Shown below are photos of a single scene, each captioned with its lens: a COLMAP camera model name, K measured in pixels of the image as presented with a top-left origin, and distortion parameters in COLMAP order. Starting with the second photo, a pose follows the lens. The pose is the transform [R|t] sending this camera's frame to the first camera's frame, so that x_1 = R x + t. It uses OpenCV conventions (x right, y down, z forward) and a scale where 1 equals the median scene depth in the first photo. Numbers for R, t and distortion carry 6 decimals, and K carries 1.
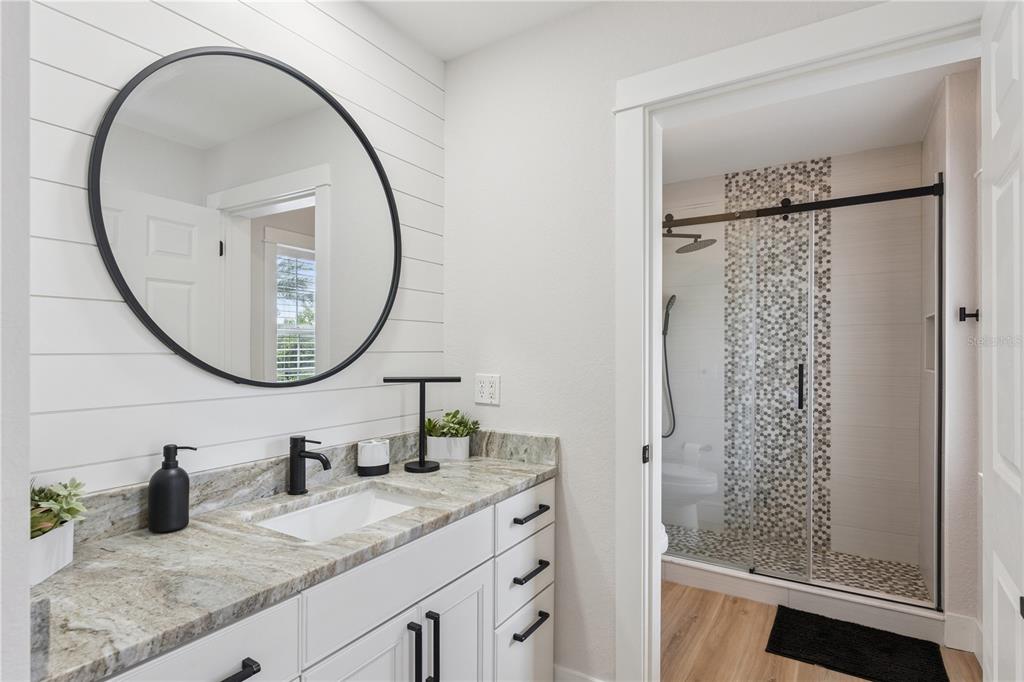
lens RADIAL K [[518.8, 0, 511.6], [0, 518.8, 345.6], [0, 0, 1]] dist [0.001624, 0.000376]
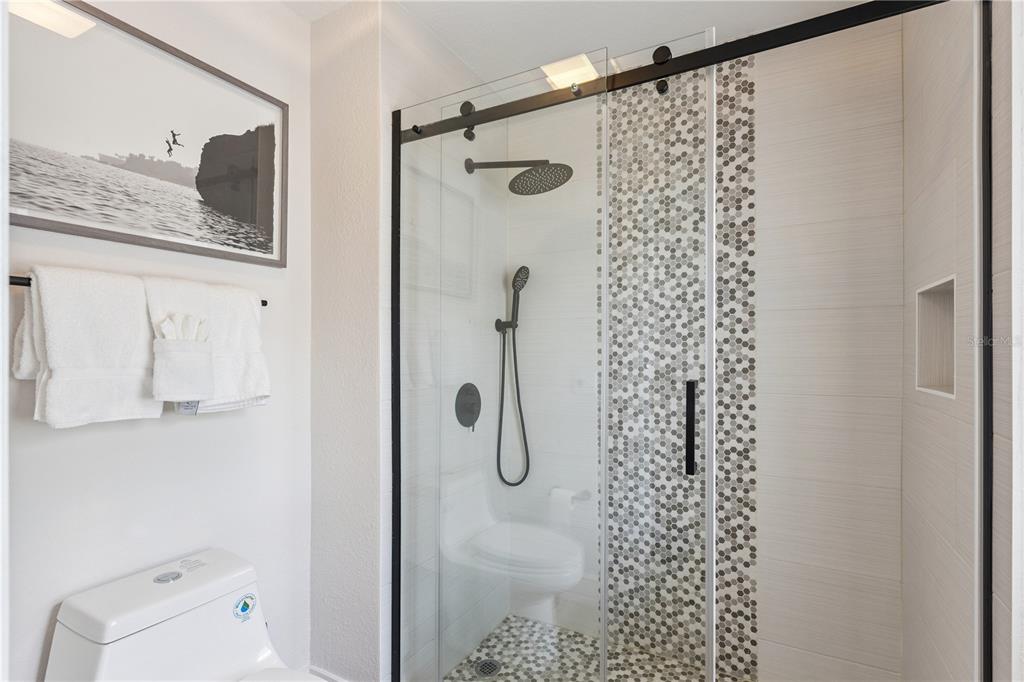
lens RADIAL K [[486.1, 0, 512.5], [0, 486.1, 340.7], [0, 0, 1]] dist [0.001438, -0.001162]
pose [[0.997259, -0.002241, 0.073962, 0.278623], [0.002759, 0.999972, -0.006898, -0.000741], [-0.073945, 0.007083, 0.997237, 0.437208]]
